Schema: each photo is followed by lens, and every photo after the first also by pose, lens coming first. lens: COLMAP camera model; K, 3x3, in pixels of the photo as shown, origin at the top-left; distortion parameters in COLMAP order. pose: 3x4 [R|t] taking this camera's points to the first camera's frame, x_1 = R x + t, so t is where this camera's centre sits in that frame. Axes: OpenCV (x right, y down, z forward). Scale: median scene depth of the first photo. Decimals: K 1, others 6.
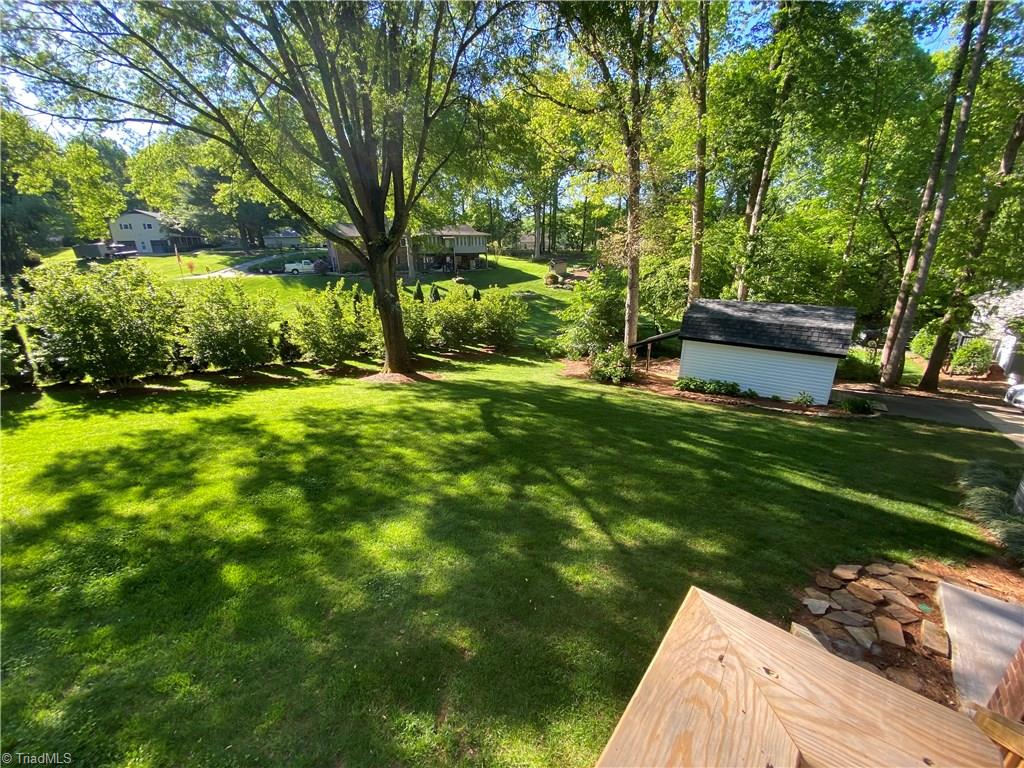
lens RADIAL K [[412.8, 0, 507.3], [0, 412.8, 389.9], [0, 0, 1]] dist [0.028342, -0.025632]
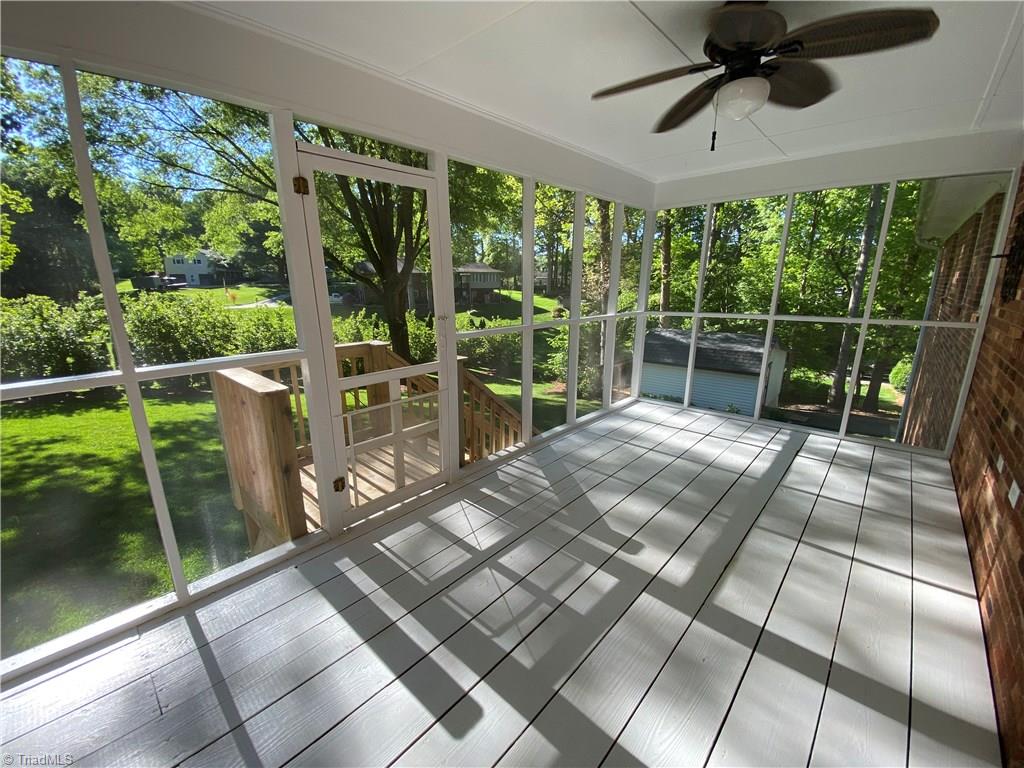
lens RADIAL K [[412.8, 0, 507.3], [0, 412.8, 389.9], [0, 0, 1]] dist [0.028342, -0.025632]
pose [[0.998596, 0.019923, -0.049082, 0.073141], [-0.023644, 0.996794, -0.076435, 0.042979], [0.047402, 0.077489, 0.995866, -0.140508]]
